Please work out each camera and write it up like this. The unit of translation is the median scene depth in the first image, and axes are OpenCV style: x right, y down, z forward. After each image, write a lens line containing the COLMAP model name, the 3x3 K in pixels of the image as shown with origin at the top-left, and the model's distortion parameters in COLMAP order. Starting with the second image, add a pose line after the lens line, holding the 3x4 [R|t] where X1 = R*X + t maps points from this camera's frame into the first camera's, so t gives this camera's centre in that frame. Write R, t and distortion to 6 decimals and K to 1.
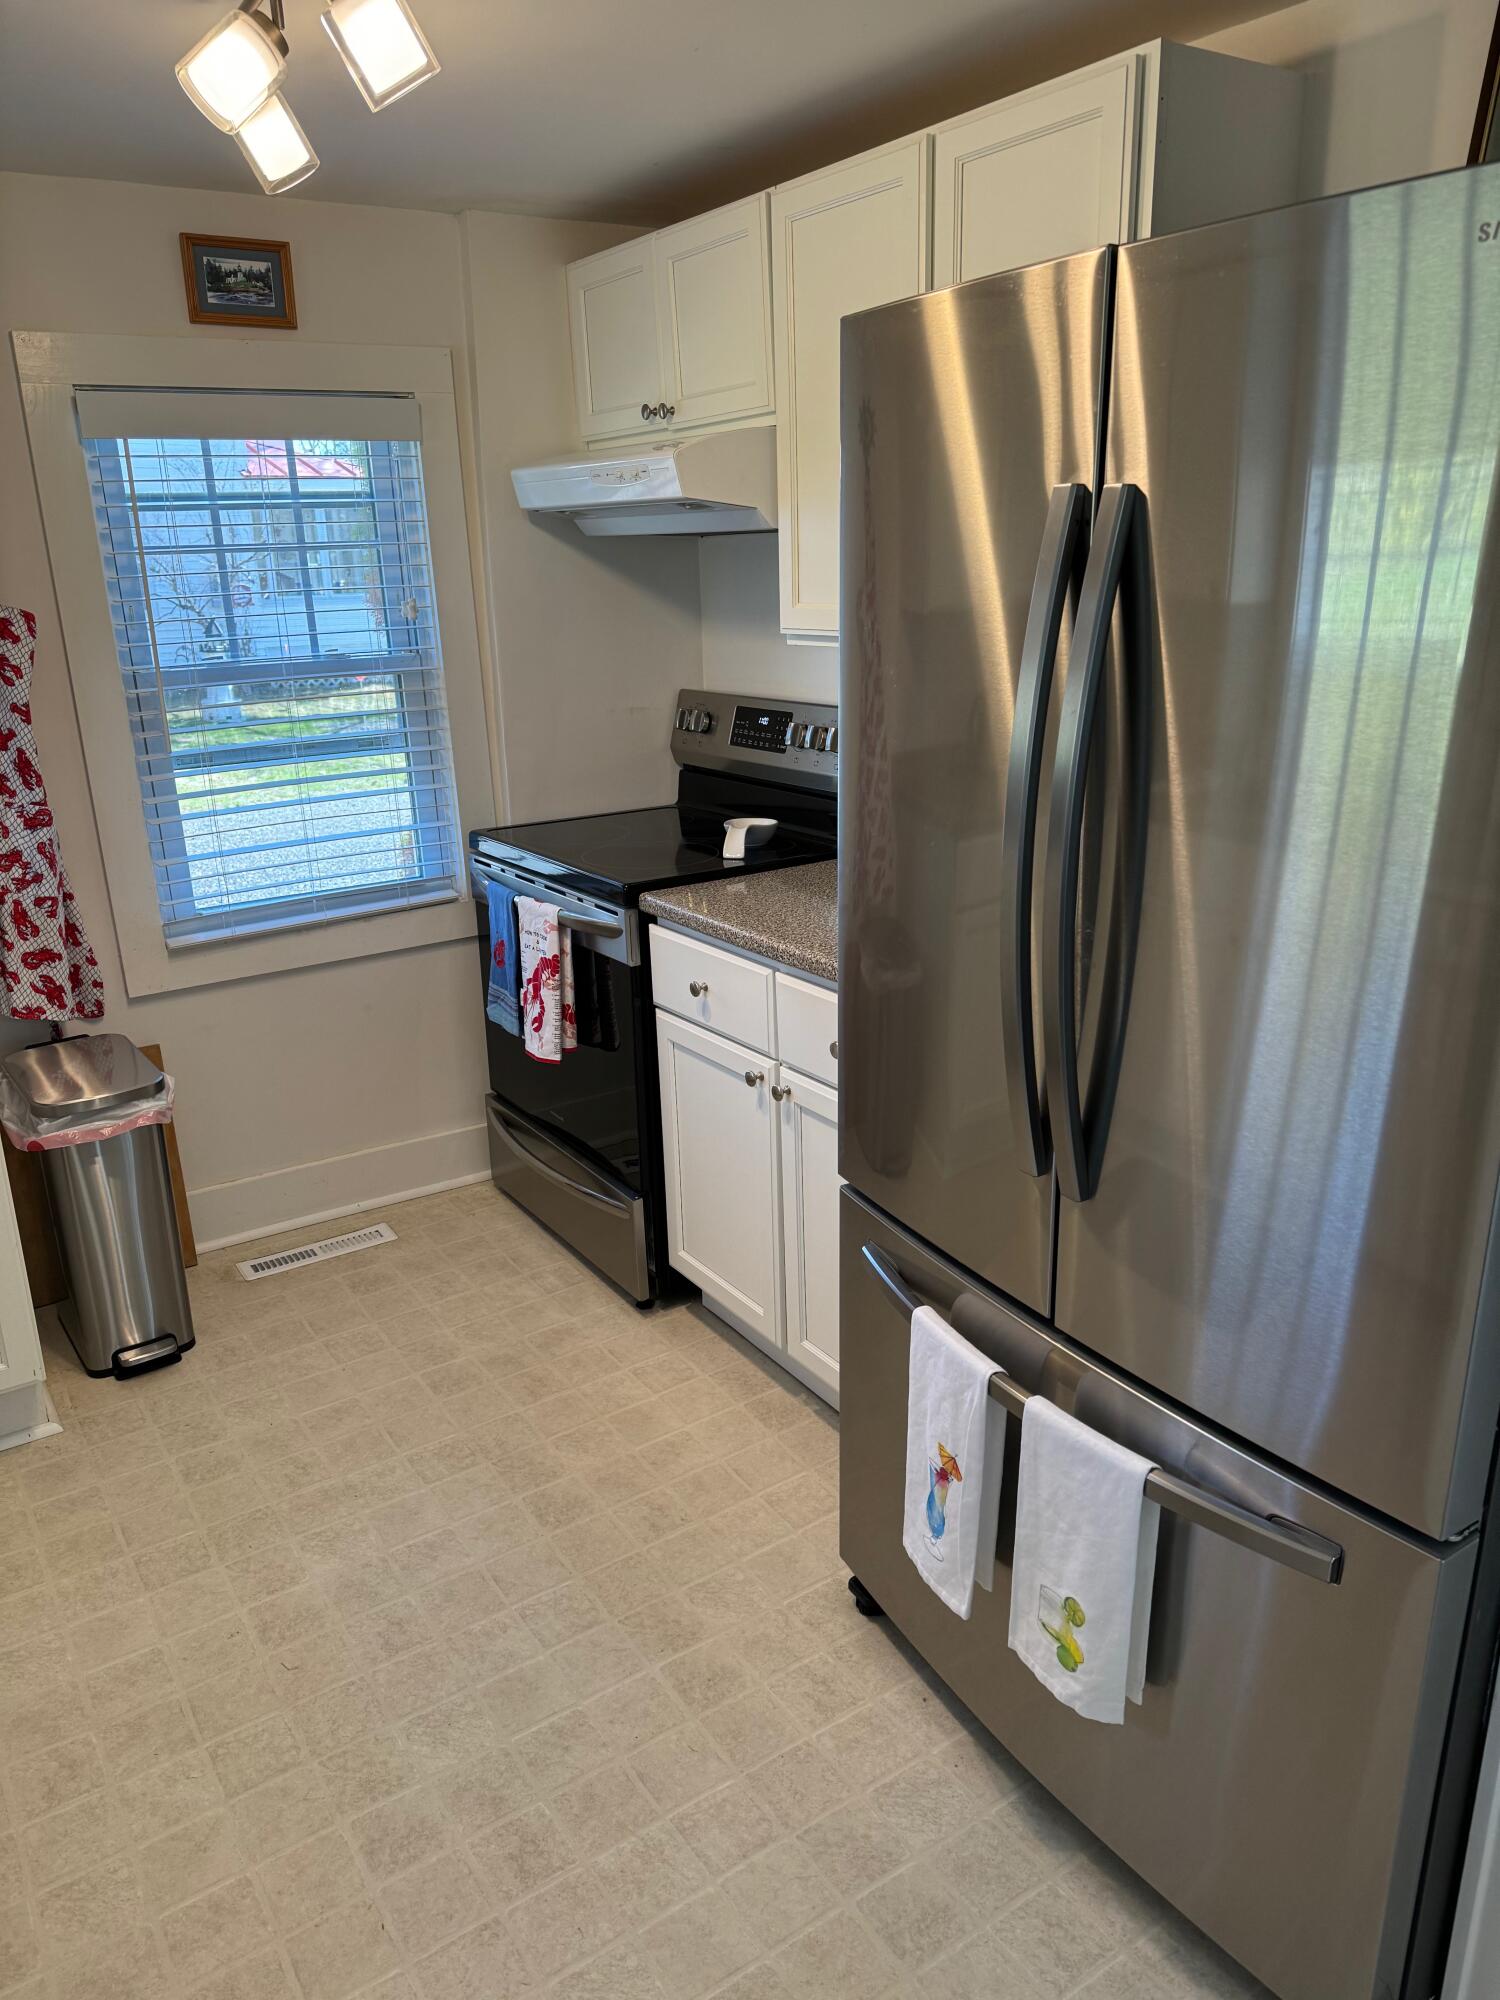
lens RADIAL K [[1403.9, 0, 756.9], [0, 1403.9, 1009.6], [0, 0, 1]] dist [0.044093, -0.050277]
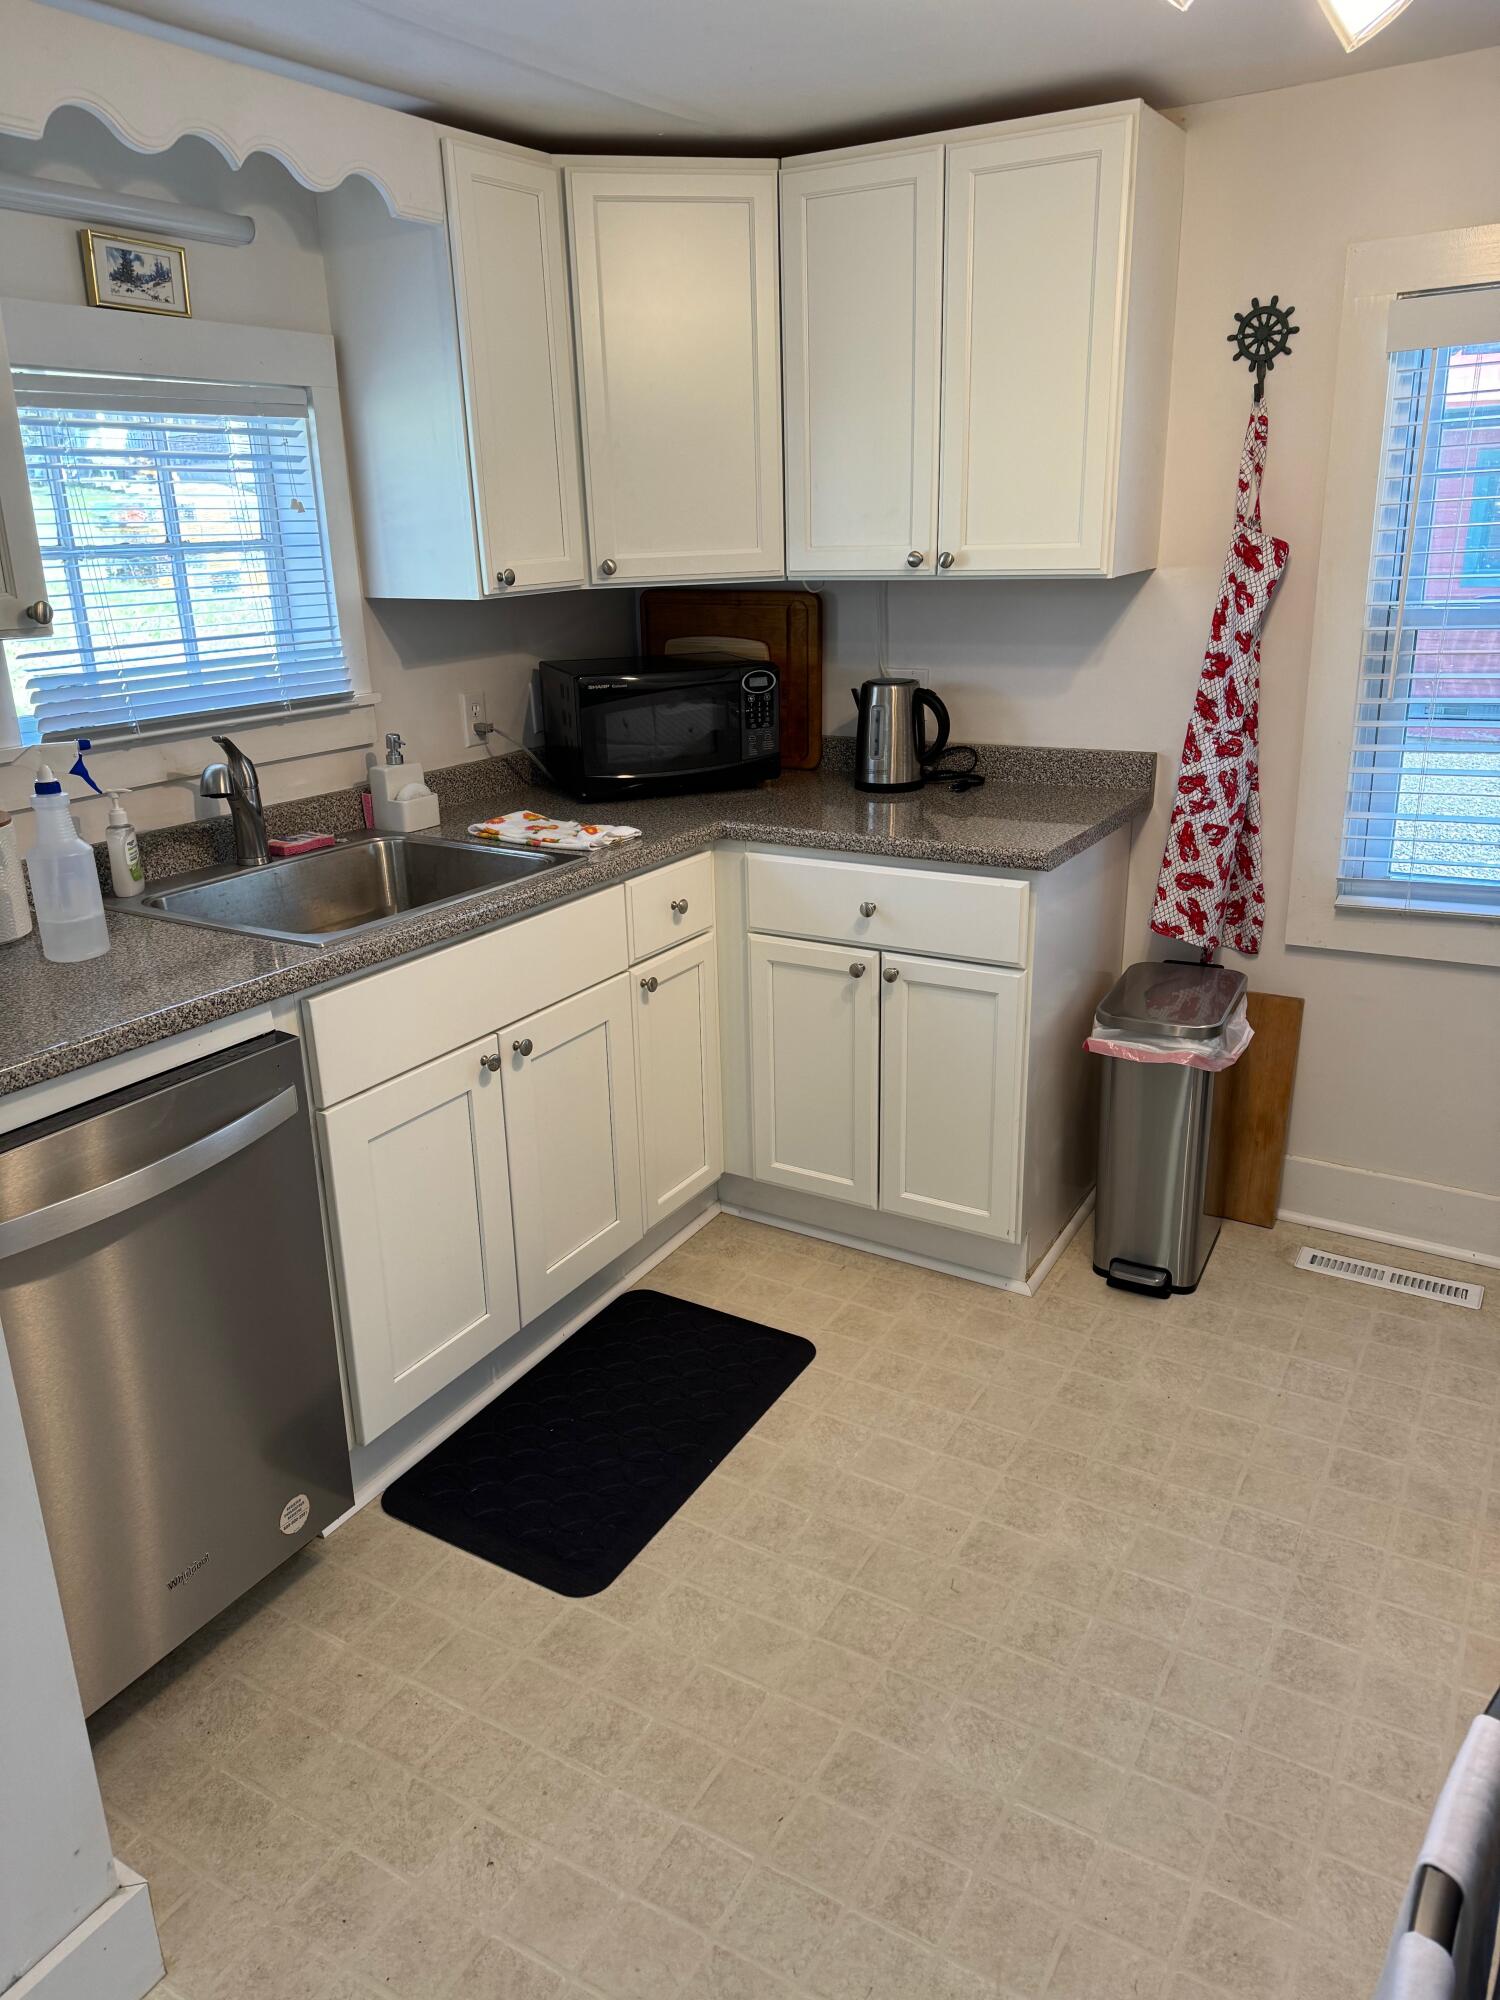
lens RADIAL K [[1403.9, 0, 731.9], [0, 1403.9, 1006.2], [0, 0, 1]] dist [0.044093, -0.050277]
pose [[0.416117, 0.305250, -0.856545, 0.263561], [-0.258379, 0.942836, 0.210479, -0.080529], [0.871830, 0.133729, 0.471200, 0.236830]]
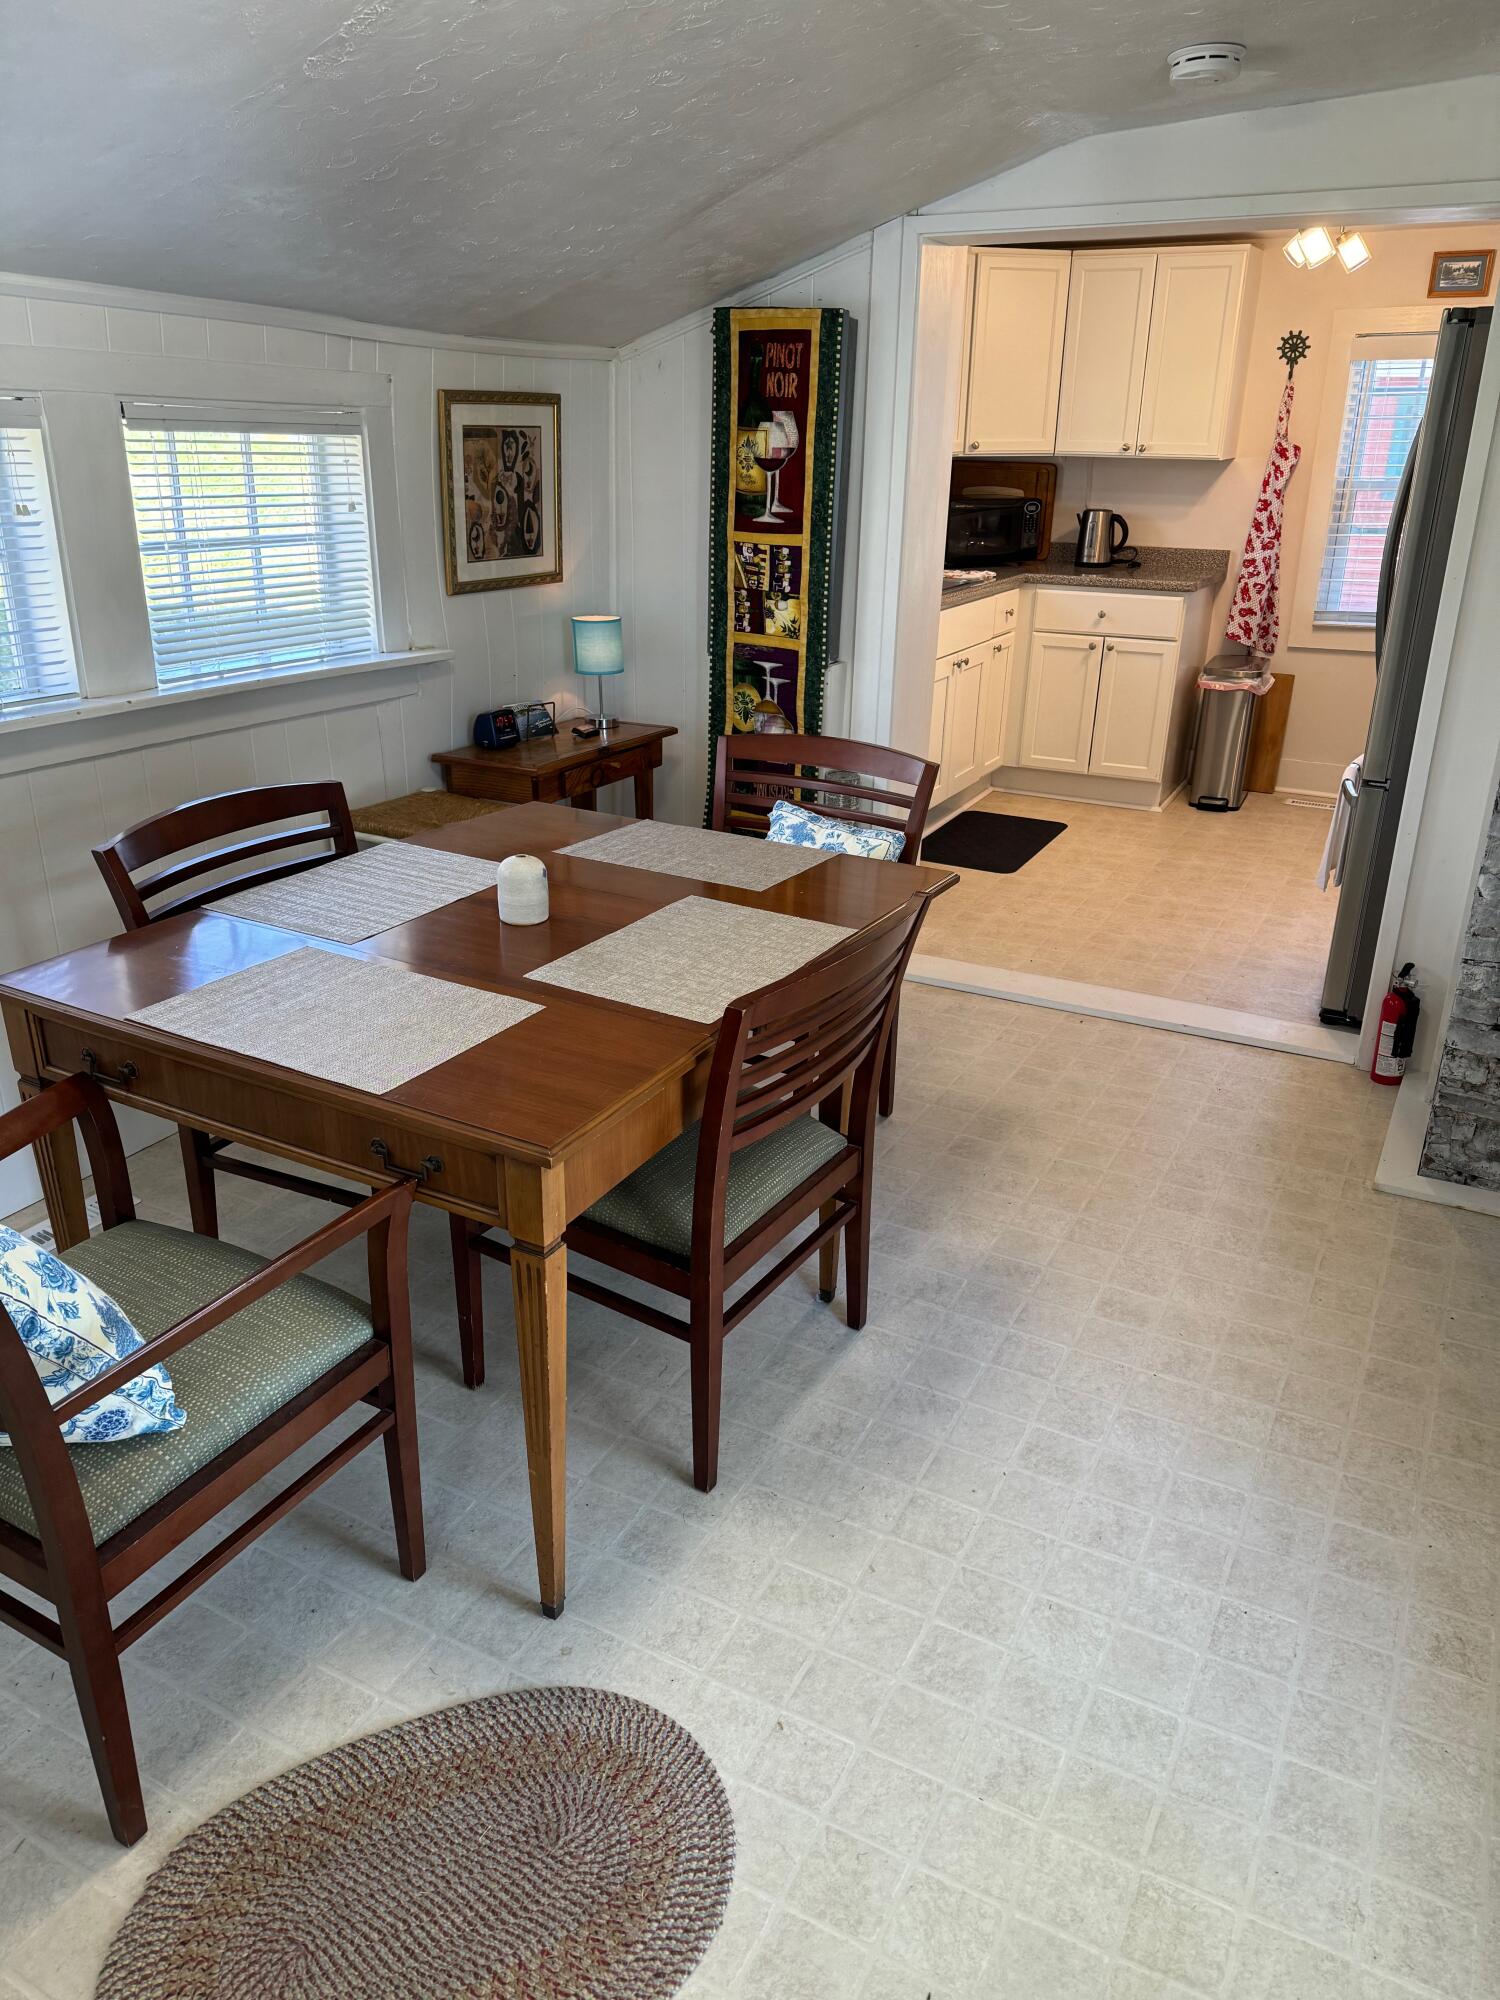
lens RADIAL K [[1403.9, 0, 757.6], [0, 1403.9, 999.5], [0, 0, 1]] dist [0.044093, -0.050277]
pose [[0.465493, 0.360630, -0.808246, 1.095673], [-0.290947, 0.924817, 0.245078, 0.198137], [0.835863, 0.121075, 0.535420, -0.696549]]
